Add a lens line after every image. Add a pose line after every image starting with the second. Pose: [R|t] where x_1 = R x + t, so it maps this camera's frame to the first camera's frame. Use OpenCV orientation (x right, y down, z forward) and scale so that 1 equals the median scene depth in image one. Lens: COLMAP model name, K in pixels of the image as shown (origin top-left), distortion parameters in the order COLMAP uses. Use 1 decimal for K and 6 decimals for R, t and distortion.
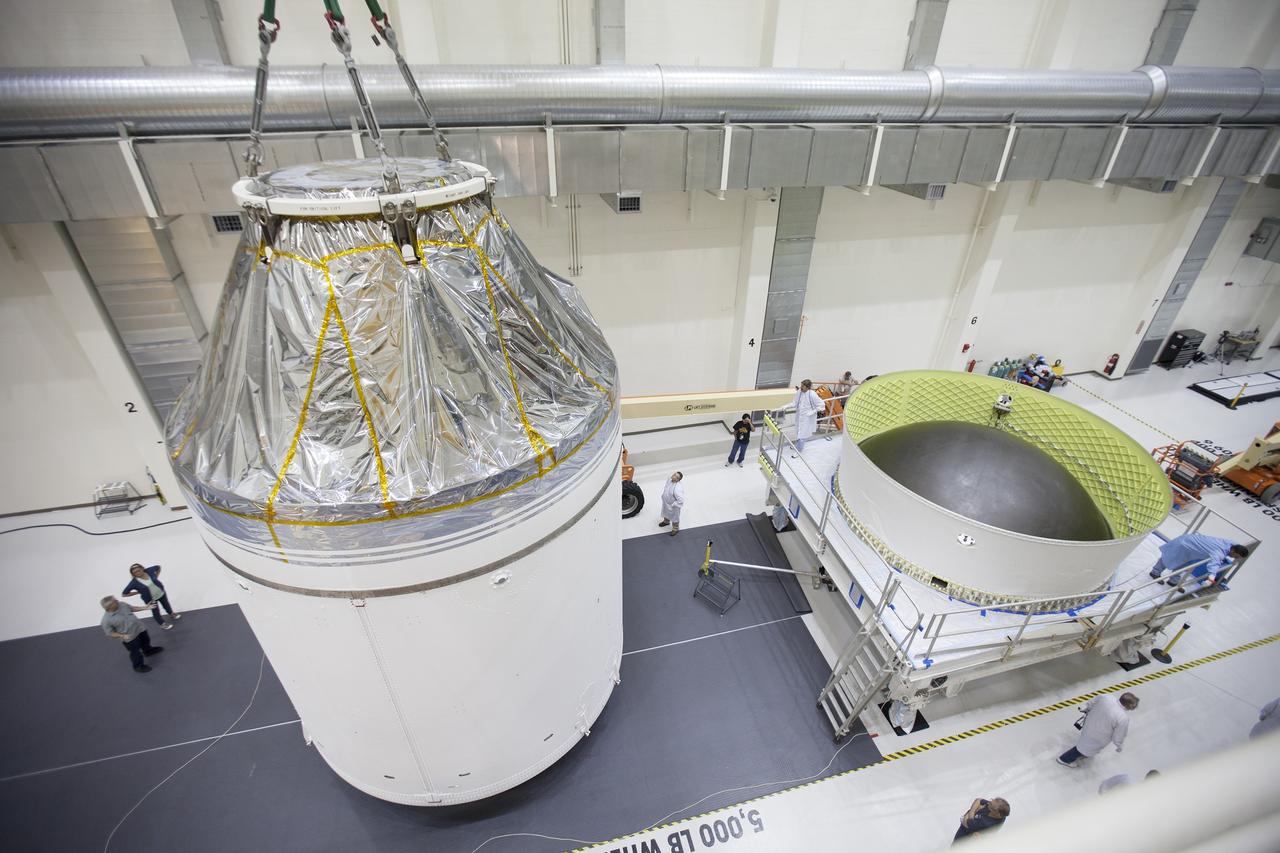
lens RADIAL K [[574.5, 0, 637.8], [0, 574.5, 396.4], [0, 0, 1]] dist [-0.038223, 0.011207]
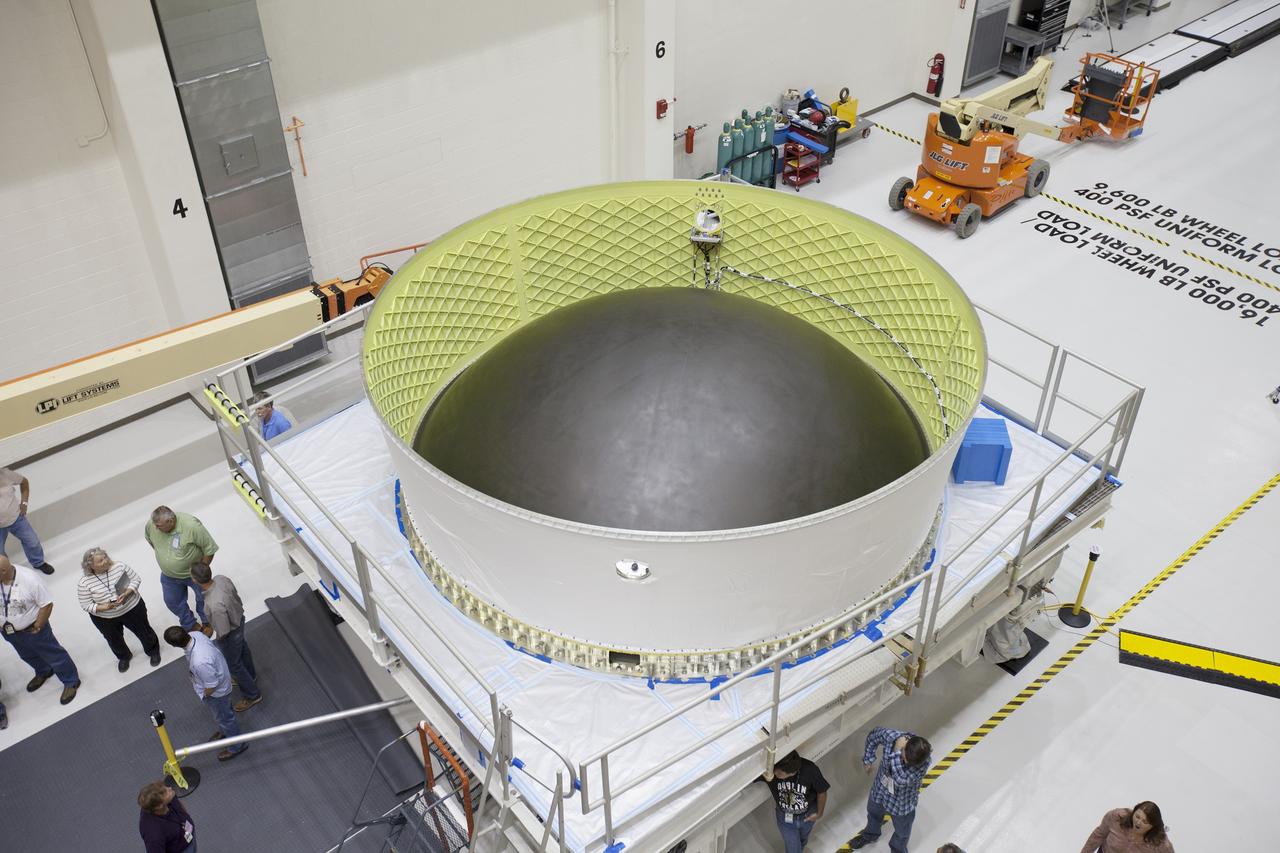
lens RADIAL K [[1203.6, 0, 637.4], [0, 1203.6, 362.9], [0, 0, 1]] dist [-0.001697, 0.203296]
pose [[0.902726, -0.273713, 0.331916, 0.209500], [0.240327, 0.960740, 0.138643, -0.031986], [-0.356833, -0.045388, 0.933065, 0.057834]]
